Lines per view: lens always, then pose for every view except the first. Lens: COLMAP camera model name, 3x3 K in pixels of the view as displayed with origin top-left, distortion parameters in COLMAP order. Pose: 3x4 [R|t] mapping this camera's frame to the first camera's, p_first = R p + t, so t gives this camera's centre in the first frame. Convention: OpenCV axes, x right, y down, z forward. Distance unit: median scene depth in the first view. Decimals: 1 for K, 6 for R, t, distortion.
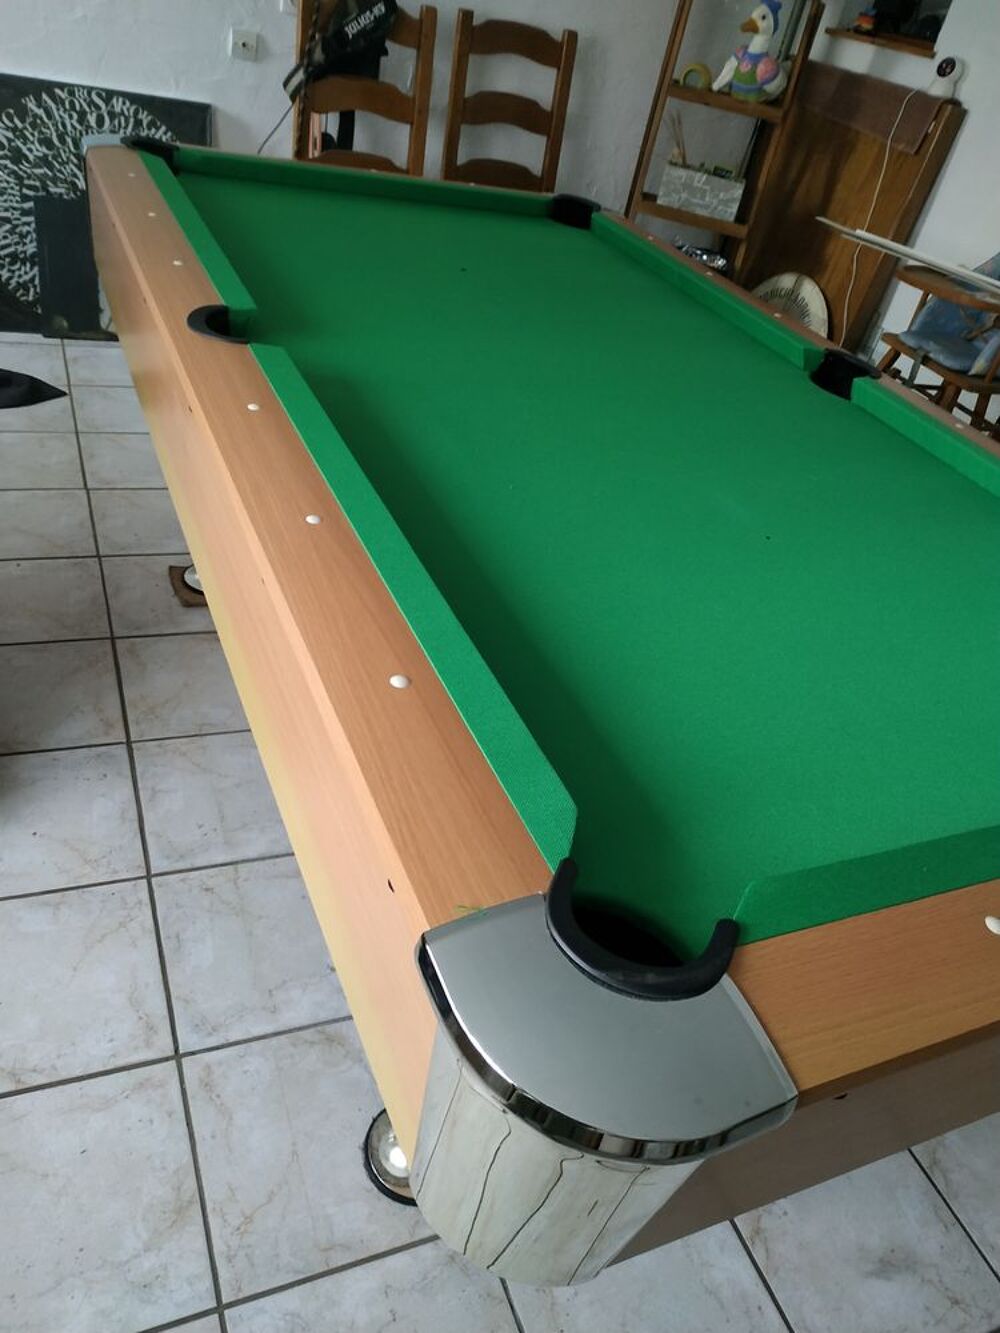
lens RADIAL K [[987.9, 0, 499.3], [0, 987.9, 667.1], [0, 0, 1]] dist [0.008754, -0.021197]
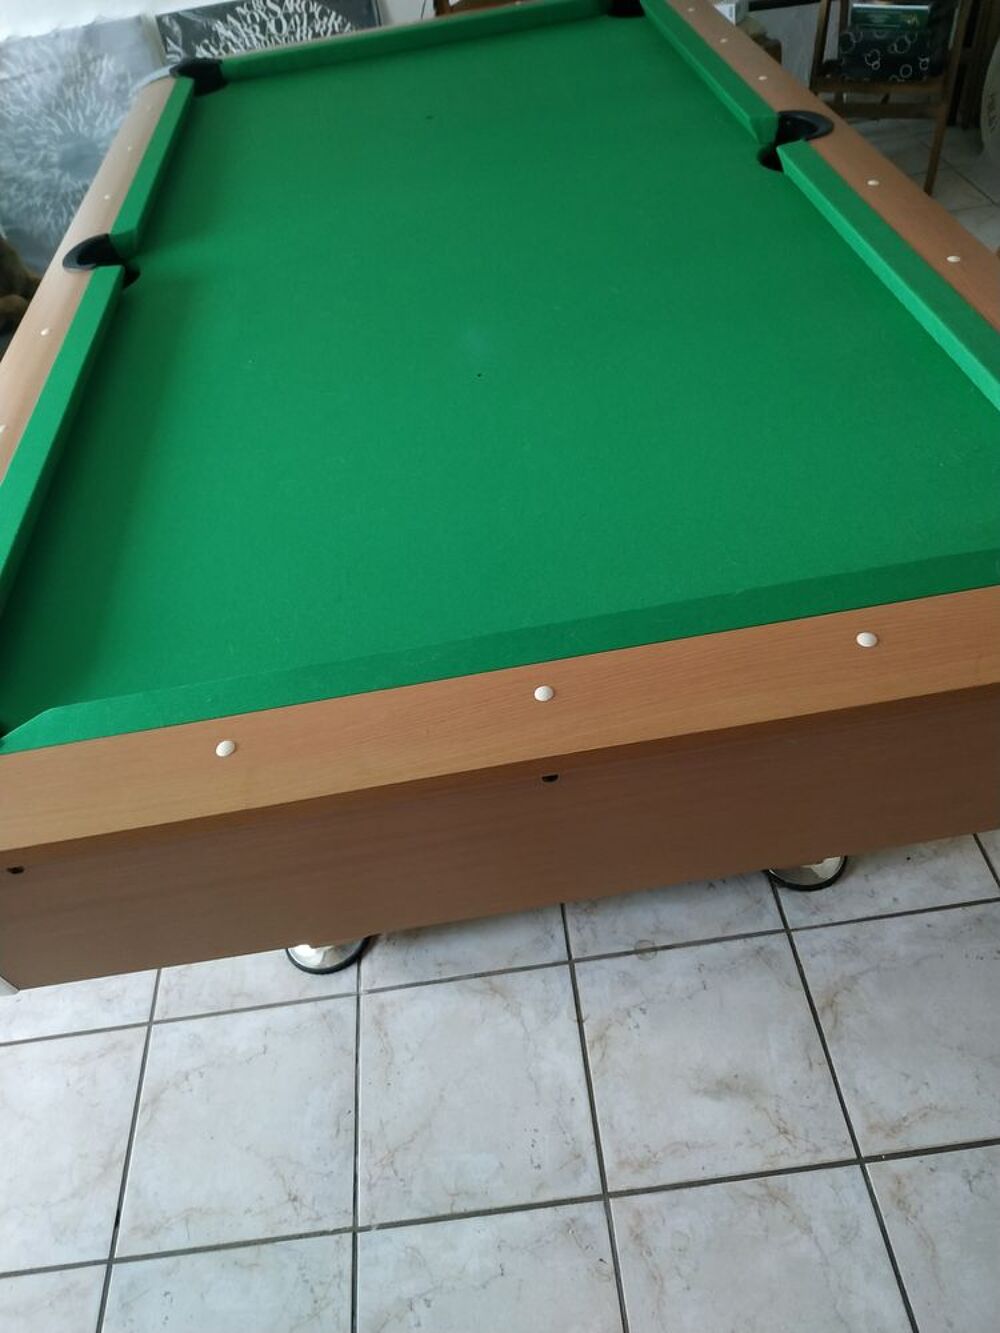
lens RADIAL K [[987.9, 0, 517.7], [0, 987.9, 697.6], [0, 0, 1]] dist [0.008754, -0.021197]
pose [[0.900902, -0.008107, -0.433946, 0.463968], [0.082139, 0.984942, 0.152126, 0.033175], [0.426178, -0.172694, 0.888003, 0.062818]]
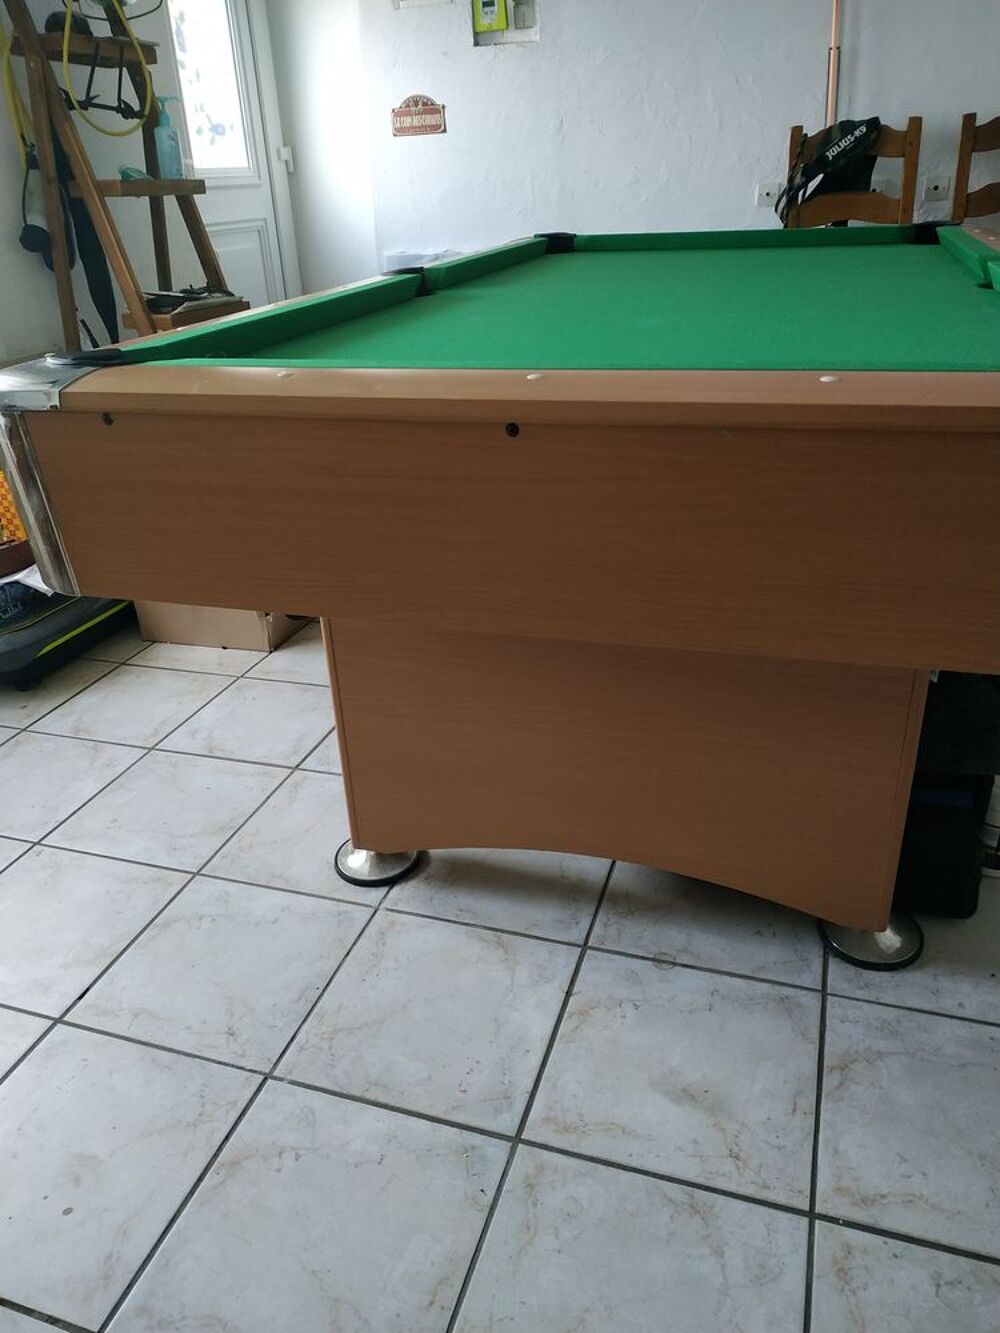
lens RADIAL K [[987.9, 0, 500.2], [0, 987.9, 664.9], [0, 0, 1]] dist [0.008754, -0.021197]
pose [[0.732160, 0.074127, -0.677087, 0.606649], [-0.229295, 0.962865, -0.142532, 0.287264], [0.641378, 0.259609, 0.721968, 0.108764]]
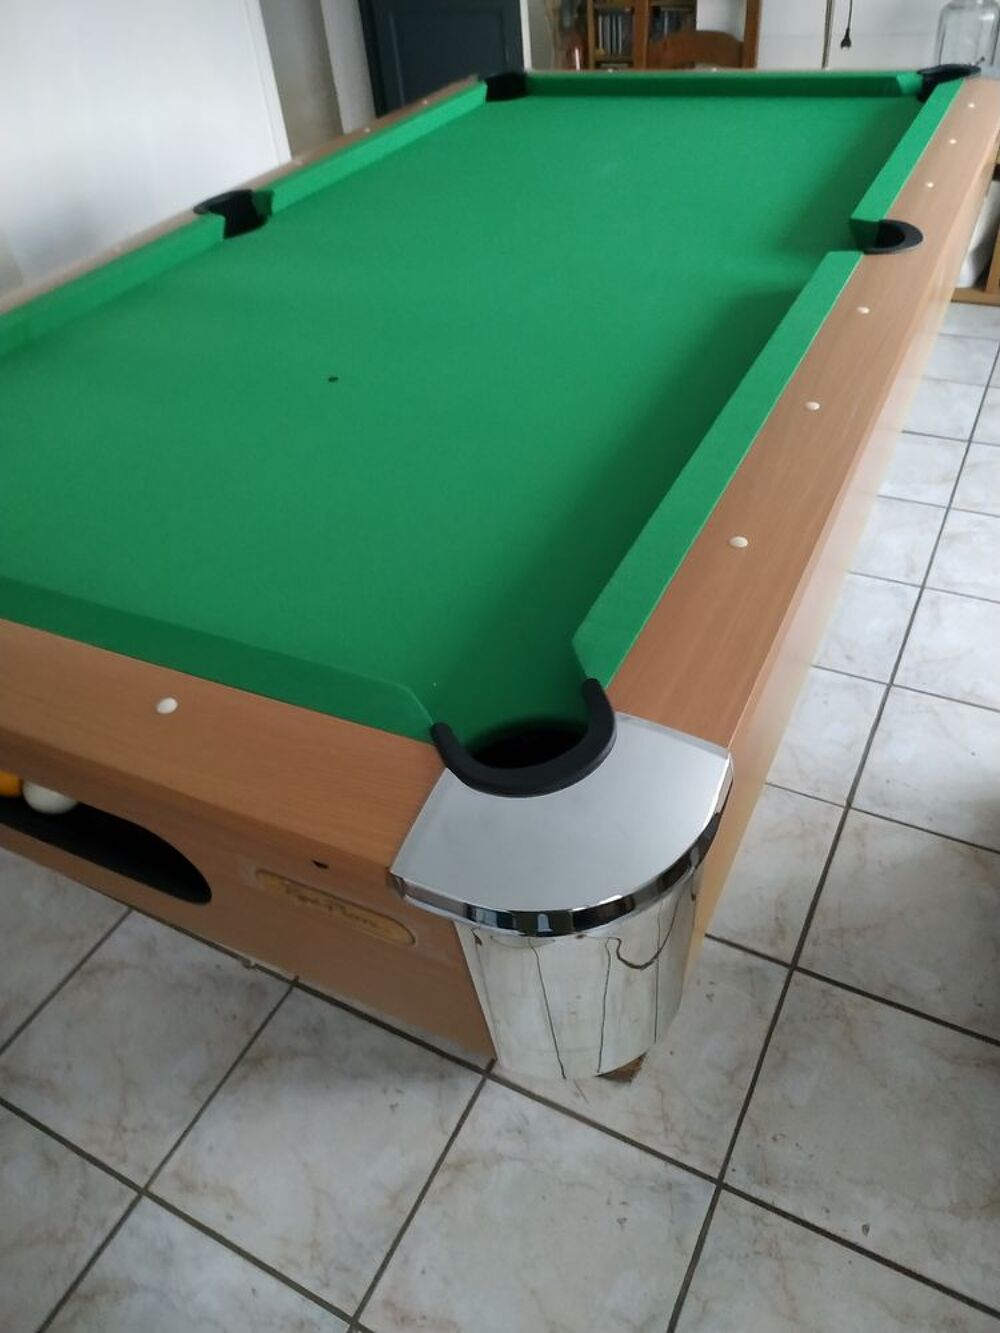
lens RADIAL K [[987.9, 0, 511.2], [0, 987.9, 651.7], [0, 0, 1]] dist [0.008754, -0.021197]
pose [[-0.651079, -0.586020, 0.482366, -0.523019], [0.418817, 0.252632, 0.872221, -0.862111], [-0.633000, 0.769908, 0.080952, 1.007031]]
